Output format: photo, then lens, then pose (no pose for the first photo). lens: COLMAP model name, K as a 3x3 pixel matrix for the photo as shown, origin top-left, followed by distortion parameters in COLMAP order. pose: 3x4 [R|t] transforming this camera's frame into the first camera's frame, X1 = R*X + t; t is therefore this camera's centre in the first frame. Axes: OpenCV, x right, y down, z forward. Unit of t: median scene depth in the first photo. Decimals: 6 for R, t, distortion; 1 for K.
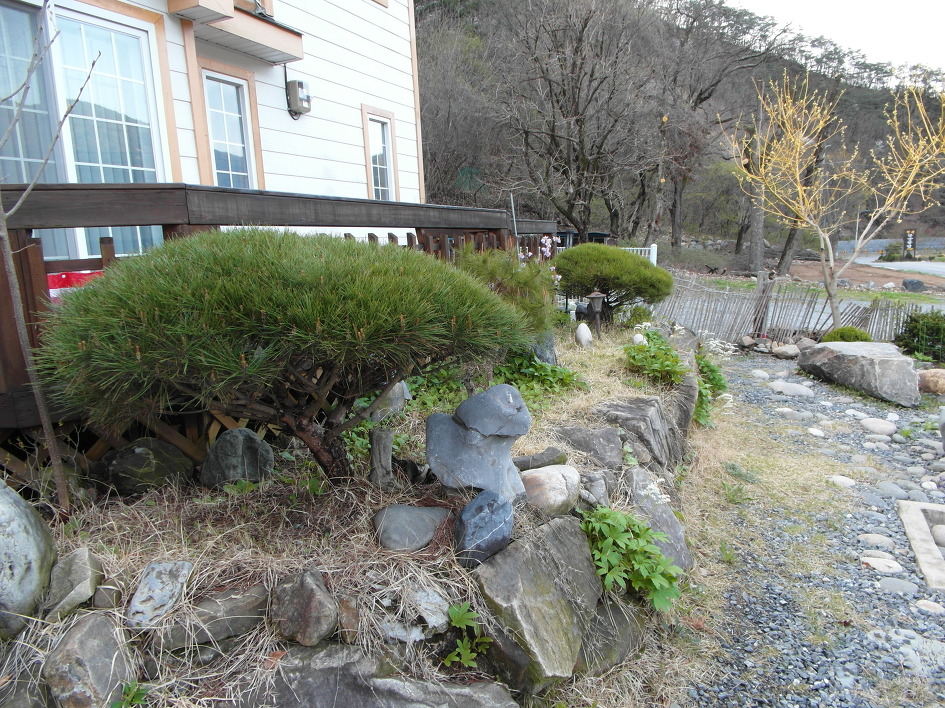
lens RADIAL K [[652.7, 0, 474.1], [0, 652.7, 354.6], [0, 0, 1]] dist [-0.000744, -0.010104]
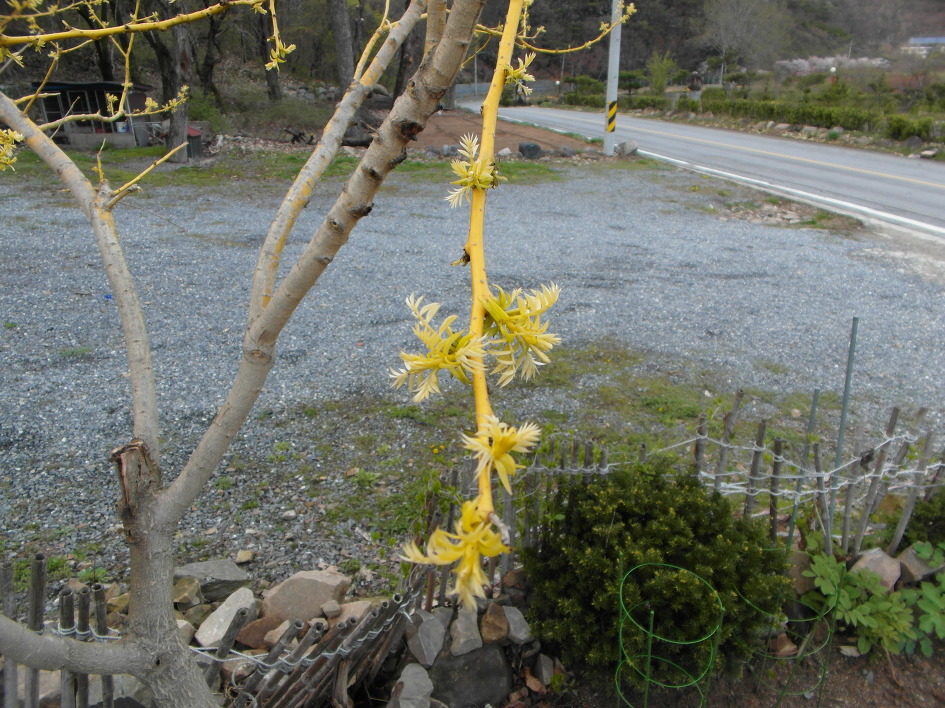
lens RADIAL K [[652.7, 0, 472.0], [0, 652.7, 352.8], [0, 0, 1]] dist [-0.000744, -0.010104]
pose [[0.869970, -0.193391, 0.453599, 0.082897], [0.090343, 0.966824, 0.238932, -0.027570], [-0.484758, -0.166885, 0.858580, 0.125985]]
